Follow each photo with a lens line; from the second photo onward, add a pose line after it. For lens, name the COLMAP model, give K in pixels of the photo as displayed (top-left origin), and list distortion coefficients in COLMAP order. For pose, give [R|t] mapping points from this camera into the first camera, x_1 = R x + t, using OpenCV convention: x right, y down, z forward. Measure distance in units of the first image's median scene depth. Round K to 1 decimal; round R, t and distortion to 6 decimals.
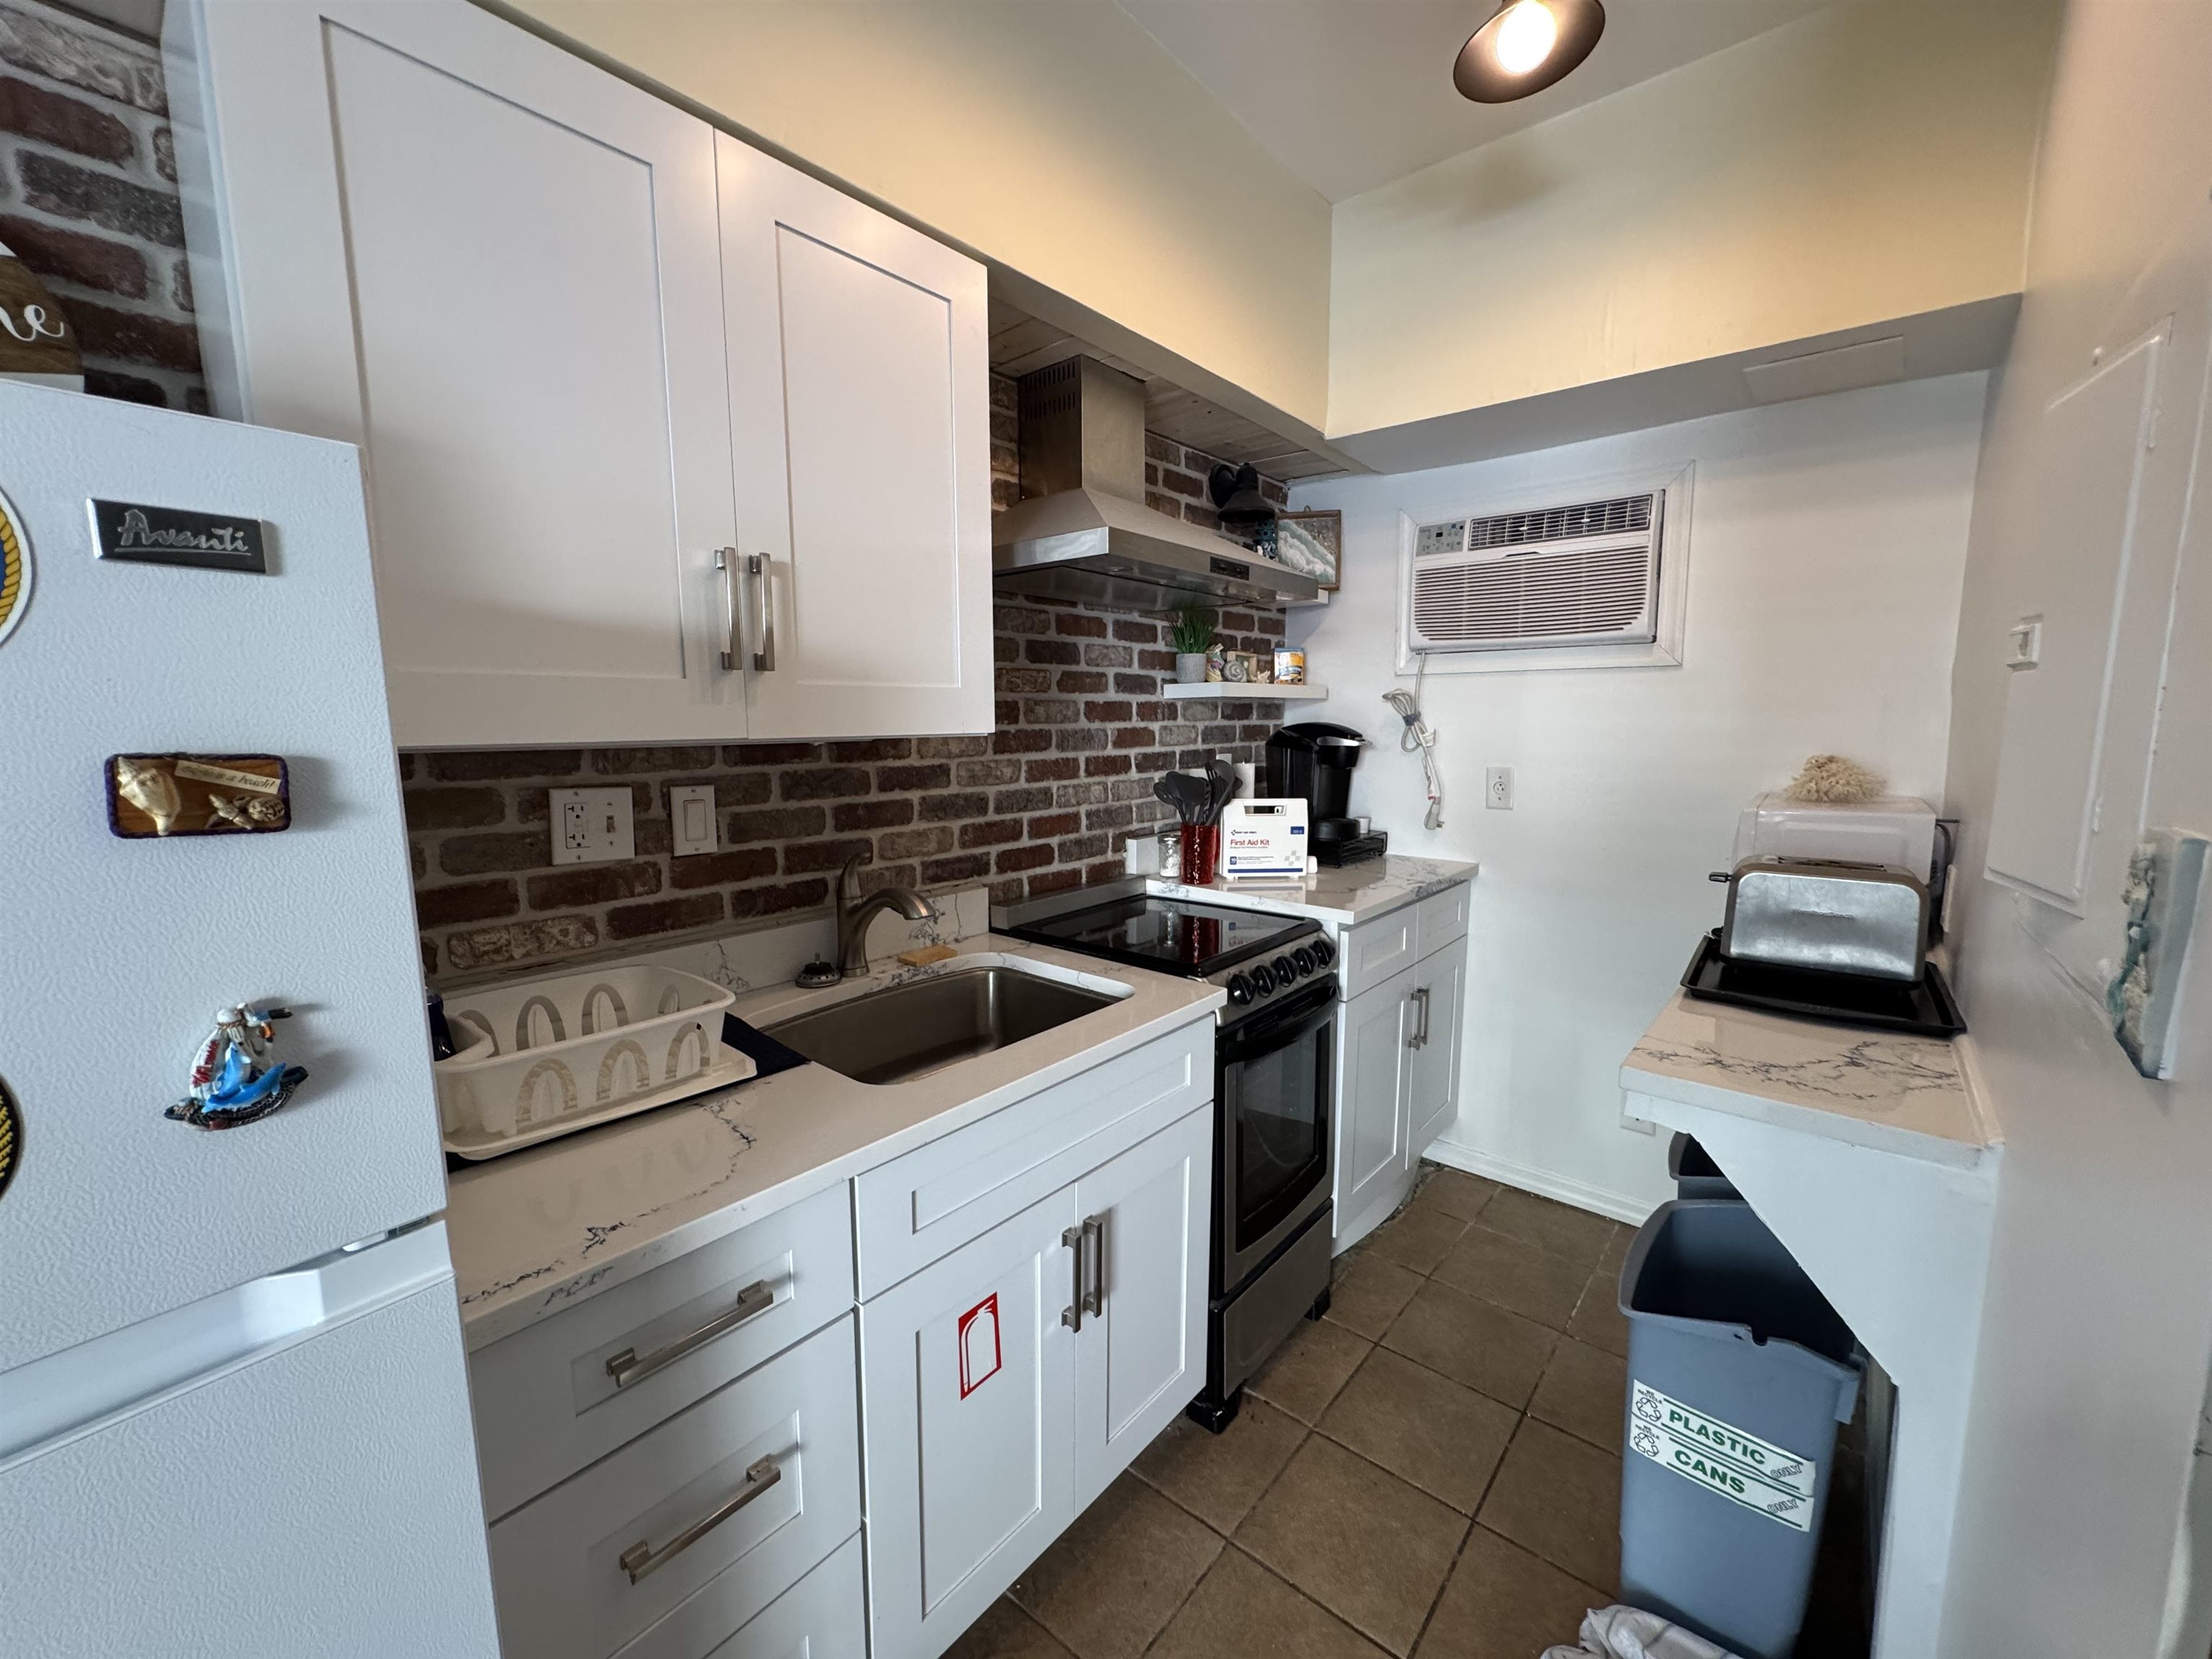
lens RADIAL K [[882.2, 0, 1106.6], [0, 882.2, 826.9], [0, 0, 1]] dist [-0.003909, 0.001485]
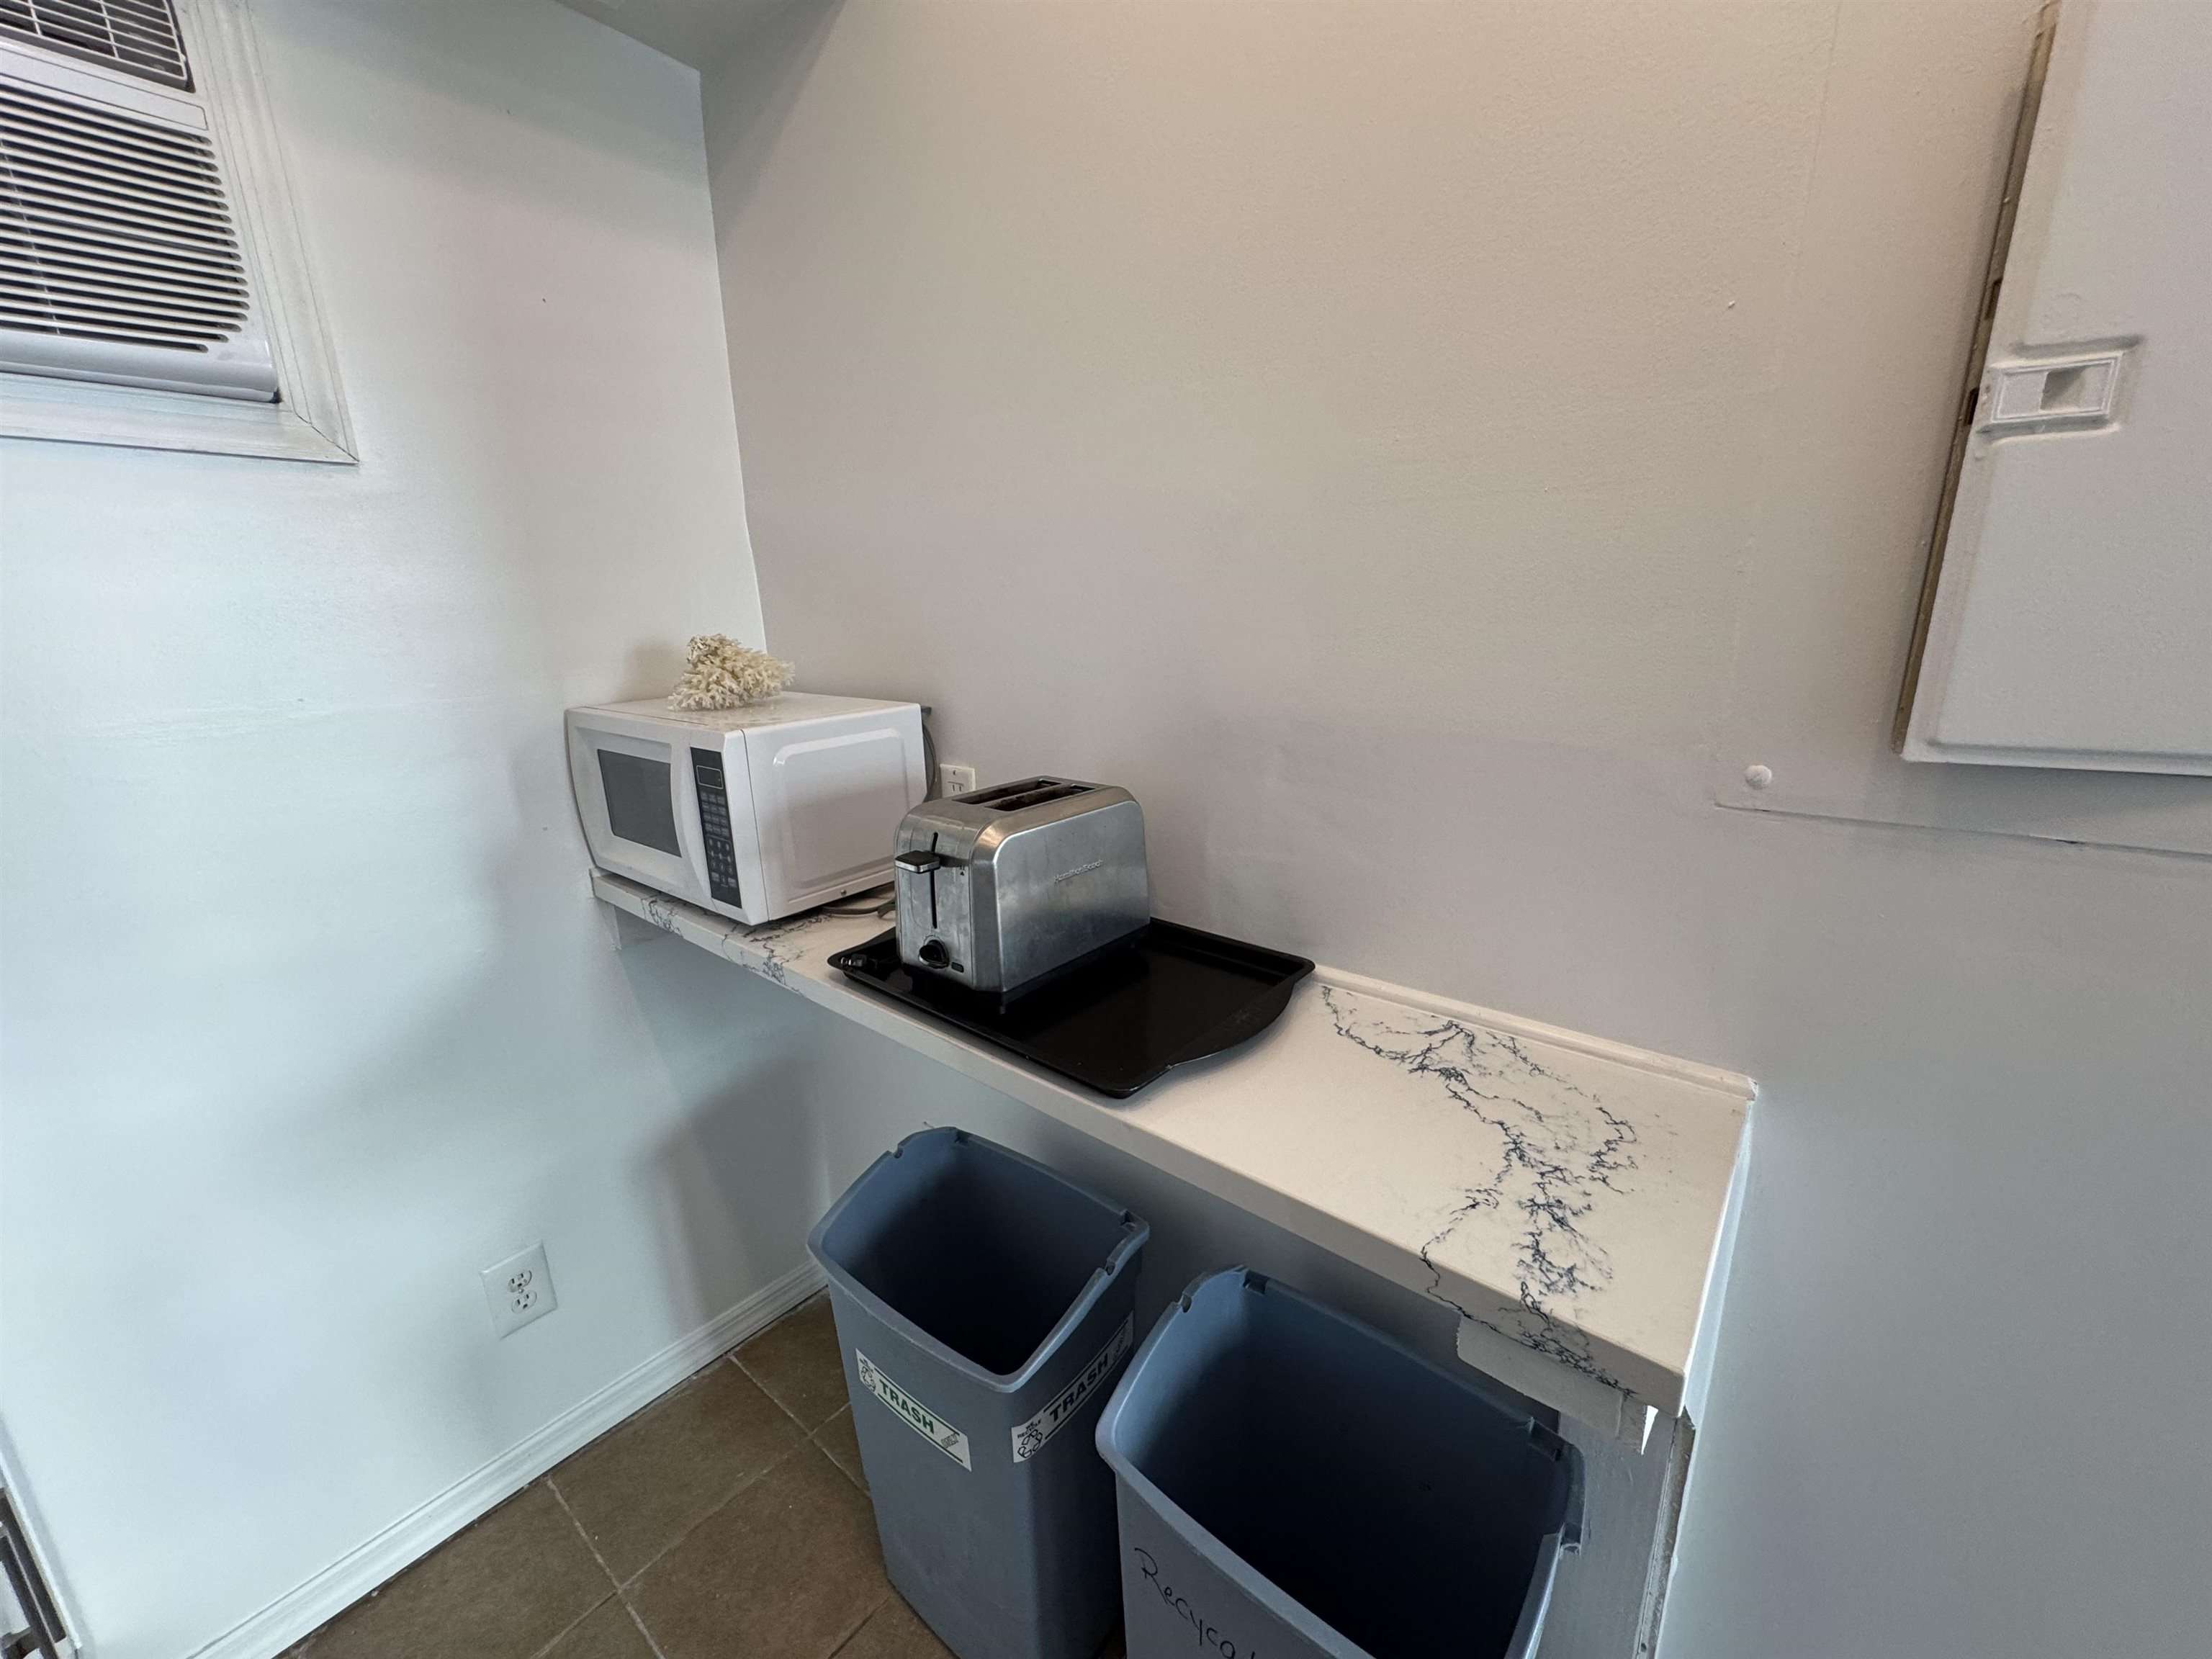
lens RADIAL K [[882.2, 0, 1107.9], [0, 882.2, 827.0], [0, 0, 1]] dist [-0.003909, 0.001485]
pose [[-0.023832, -0.246721, 0.968793, 0.135244], [0.143040, 0.958256, 0.247556, -0.056623], [-0.989430, 0.144476, 0.012453, 0.633375]]
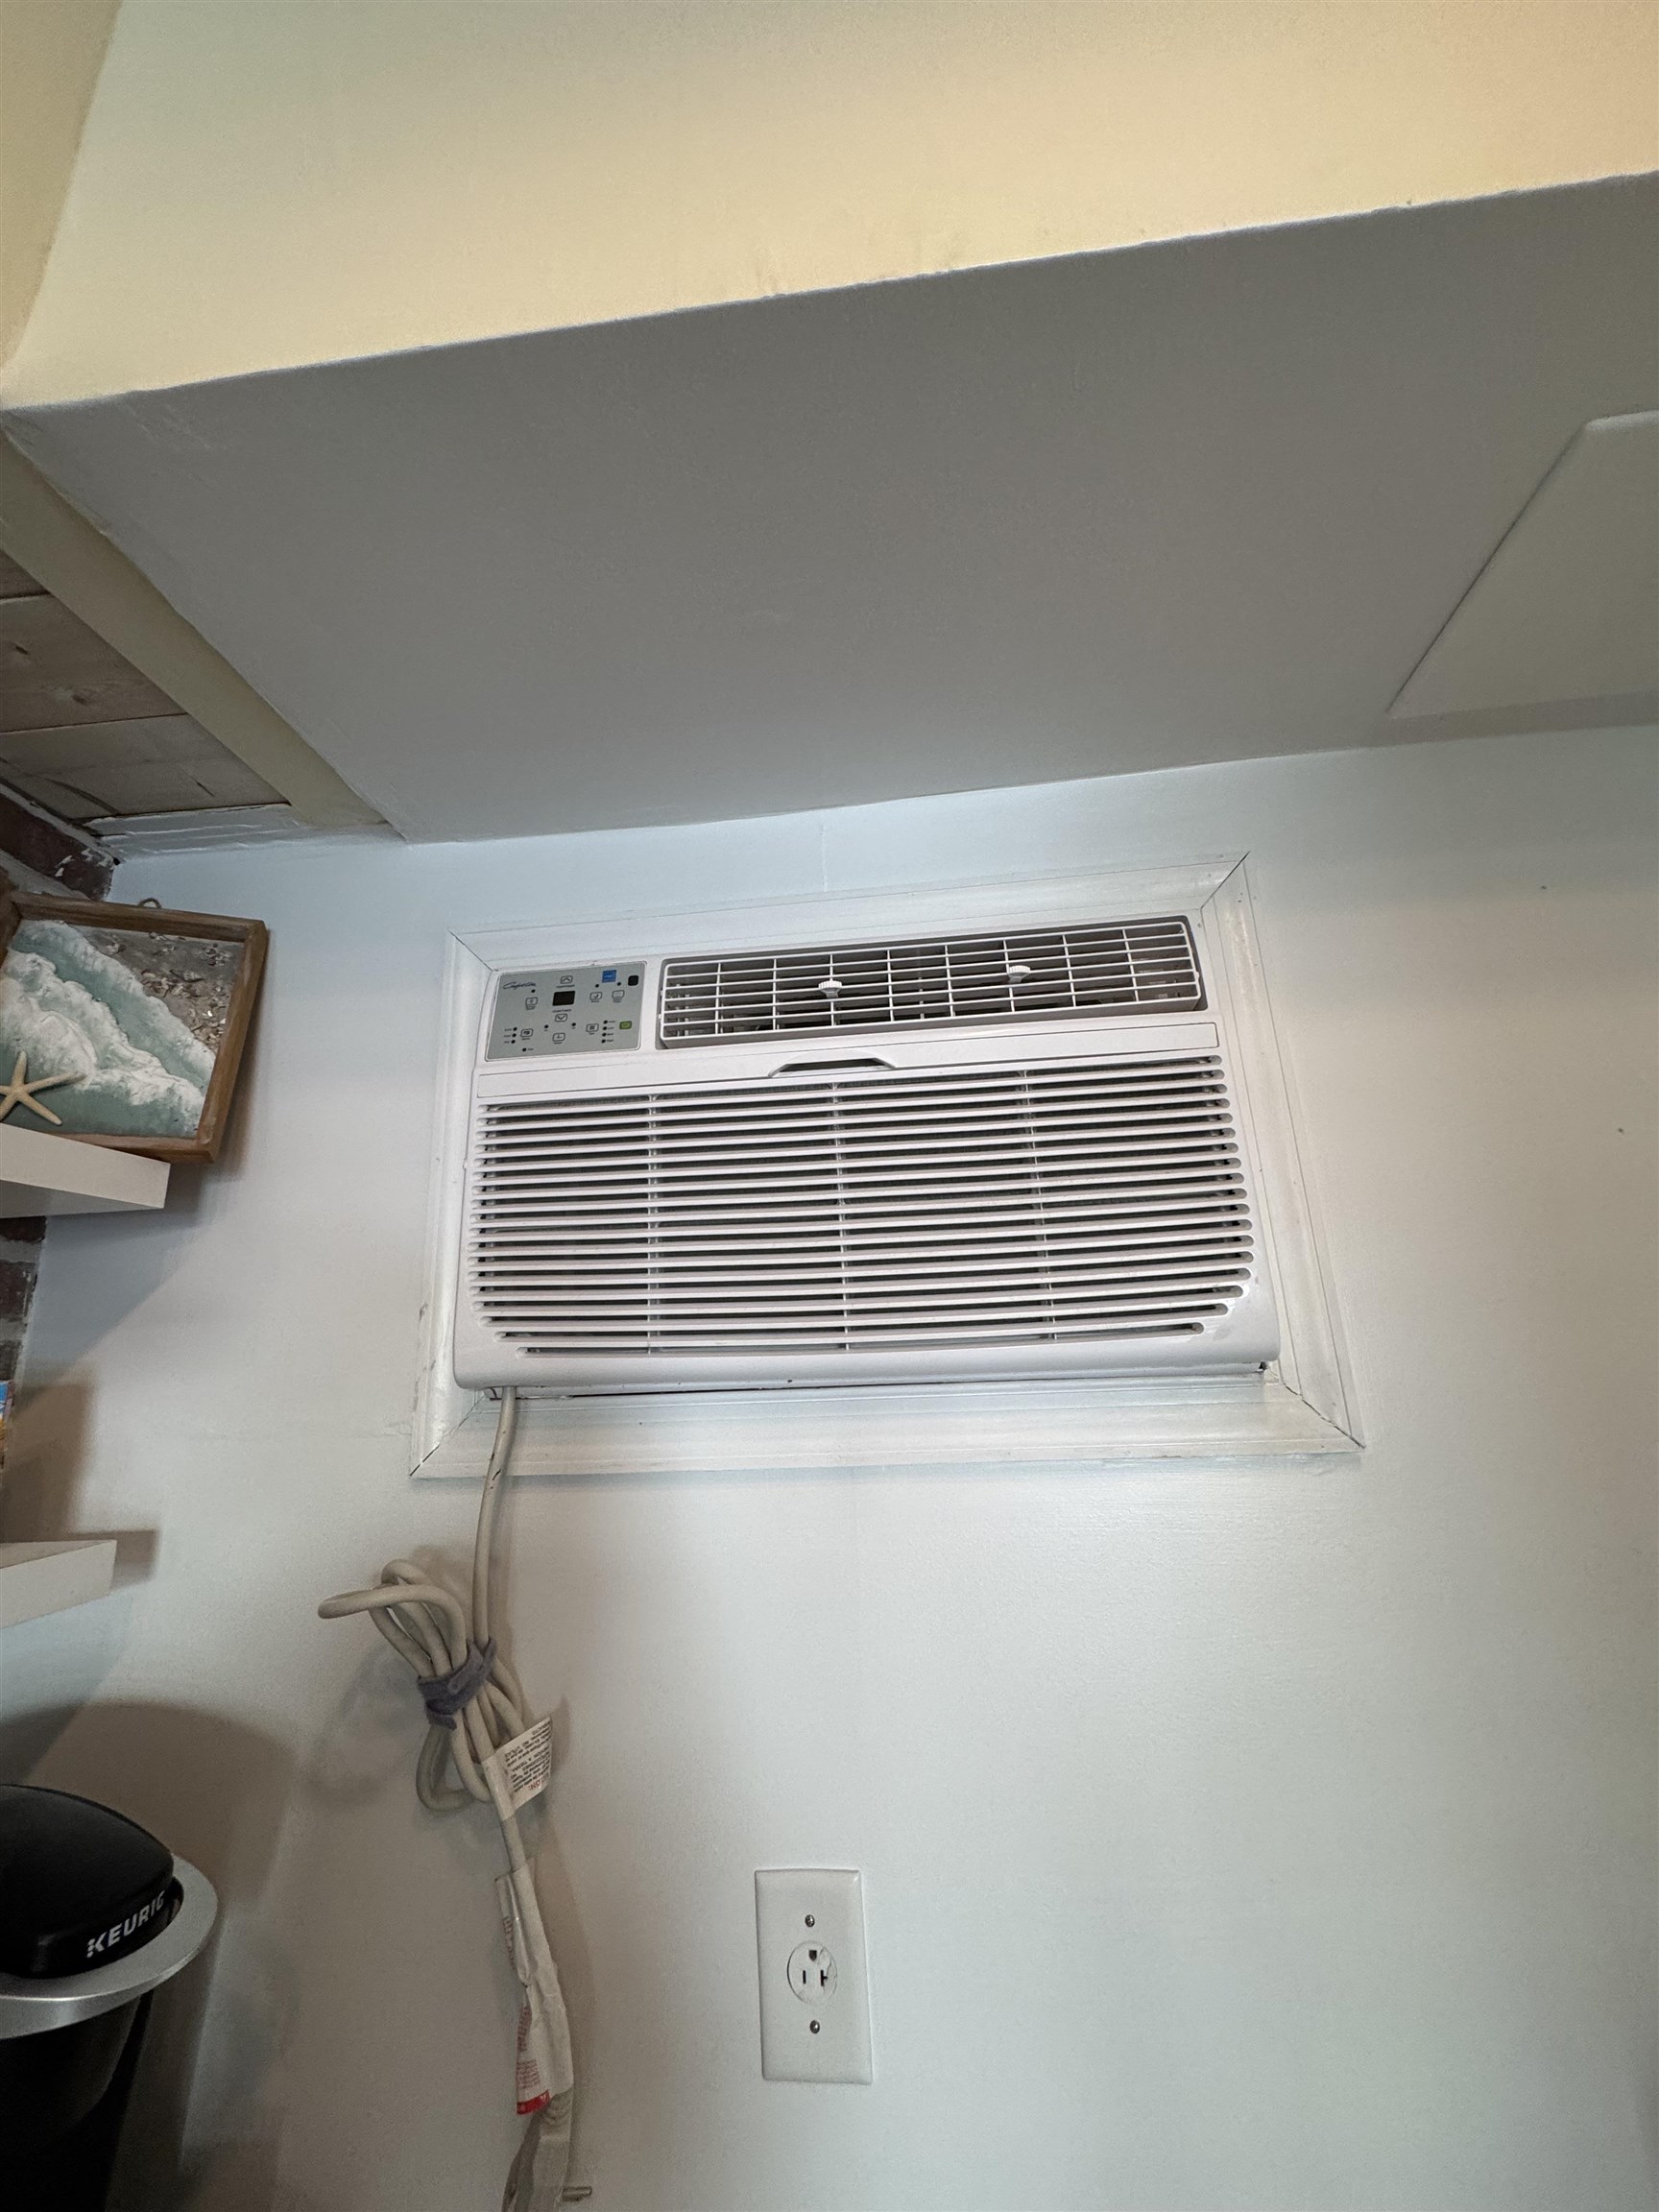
lens RADIAL K [[882.2, 0, 825.1], [0, 882.2, 1109.9], [0, 0, 1]] dist [-0.003909, 0.001485]
pose [[0.829043, 0.118001, 0.546593, 0.337567], [0.104694, 0.927441, -0.359015, -0.206496], [-0.549297, 0.354864, 0.756535, 0.852666]]
